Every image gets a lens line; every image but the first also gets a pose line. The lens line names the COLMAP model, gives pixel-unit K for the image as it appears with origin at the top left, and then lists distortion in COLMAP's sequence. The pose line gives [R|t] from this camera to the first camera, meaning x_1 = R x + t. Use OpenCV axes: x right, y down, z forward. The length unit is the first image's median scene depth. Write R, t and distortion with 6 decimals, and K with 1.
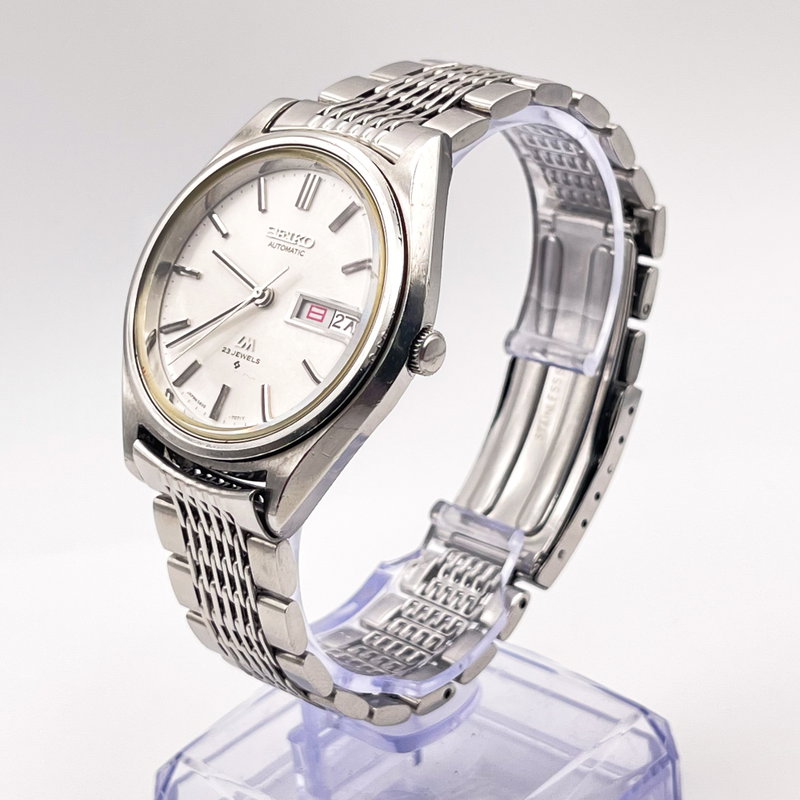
lens RADIAL K [[2094.2, 0, 400.0], [0, 2094.2, 400.0], [0, 0, 1]] dist [0.097638, 0.407754]
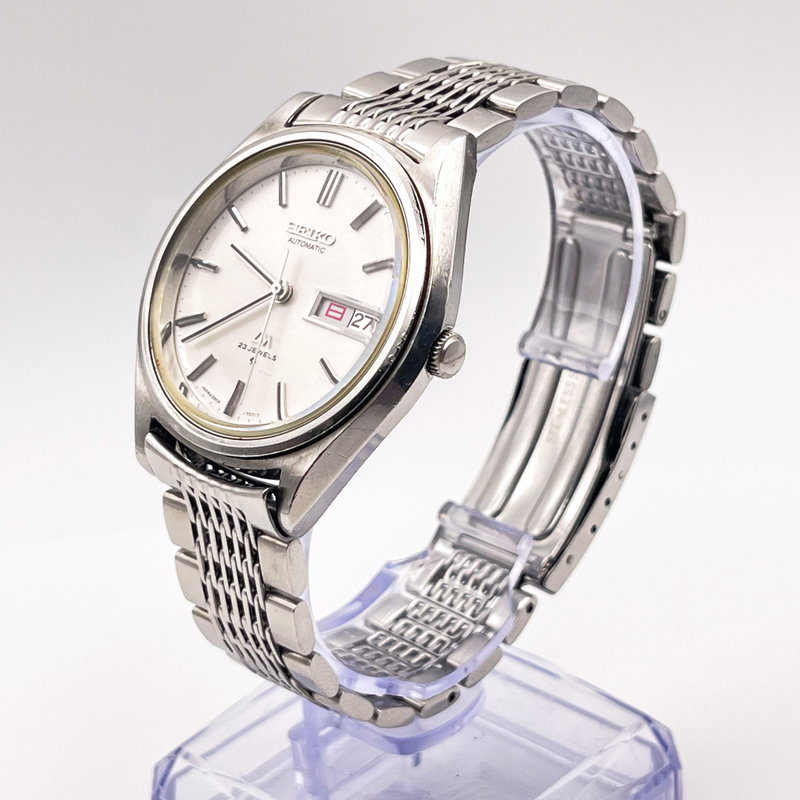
lens RADIAL K [[2094.2, 0, 400.0], [0, 2094.2, 400.0], [0, 0, 1]] dist [0.097638, 0.407754]
pose [[0.999503, 0.030826, 0.006641, -0.013789], [-0.030870, 0.999502, 0.006612, -0.006681], [-0.006433, -0.006813, 0.999956, 0.009317]]
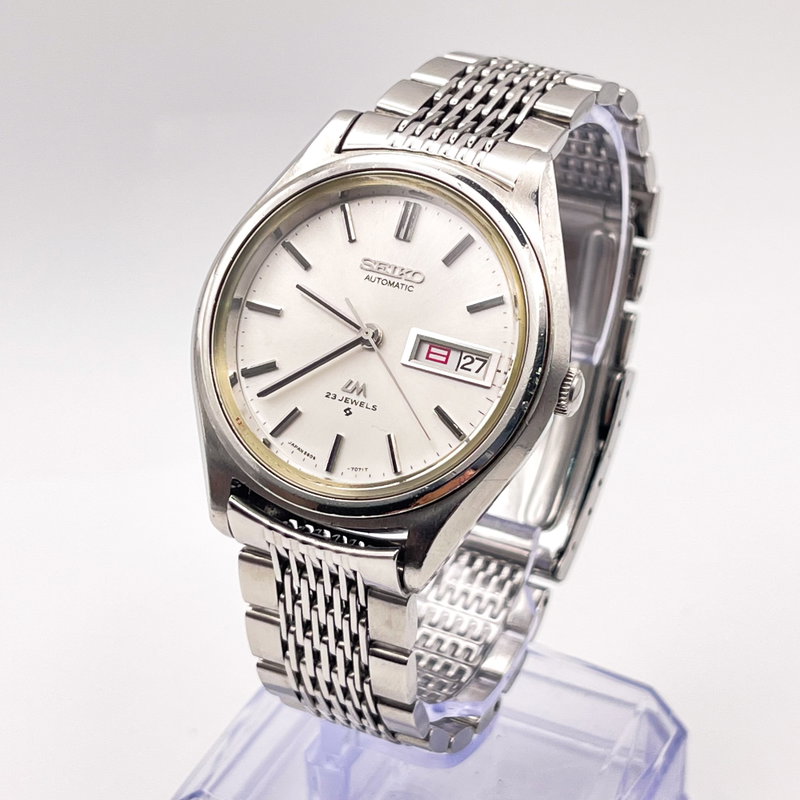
lens RADIAL K [[2094.2, 0, 400.0], [0, 2094.2, 400.0], [0, 0, 1]] dist [0.097638, 0.407754]
pose [[0.960985, -0.074346, 0.266423, -0.290364], [0.049157, 0.993772, 0.100005, -0.109111], [-0.272198, -0.083006, 0.958654, 0.094131]]
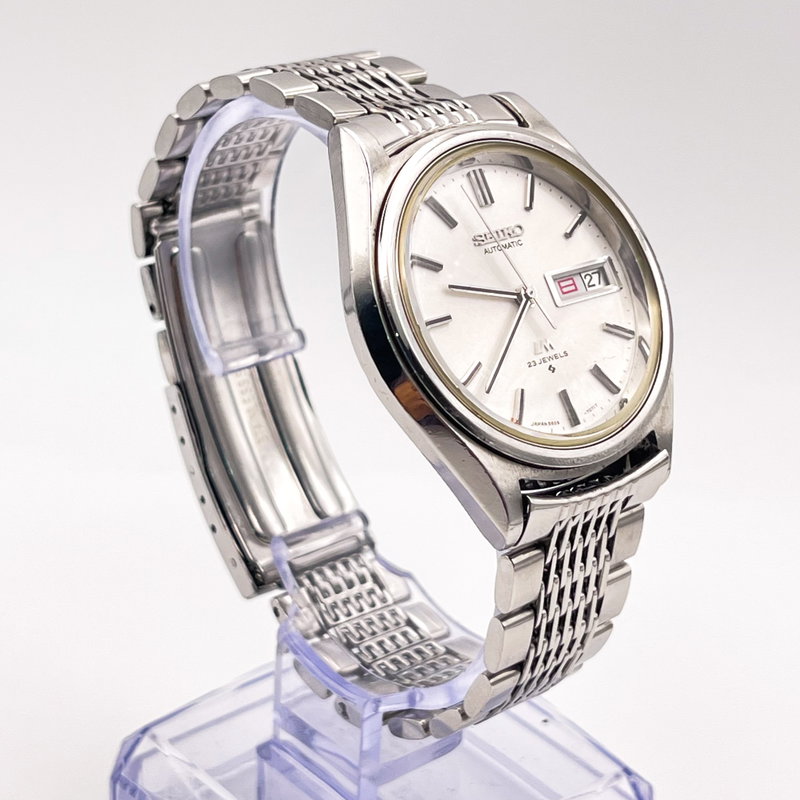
lens RADIAL K [[2068.8, 0, 400.0], [0, 2068.8, 400.0], [0, 0, 1]] dist [0.027909, 0.479118]
pose [[0.096351, -0.346229, 0.933189, -0.926849], [0.358676, 0.886640, 0.291926, -0.290981], [-0.928476, 0.306586, 0.209613, 0.831801]]
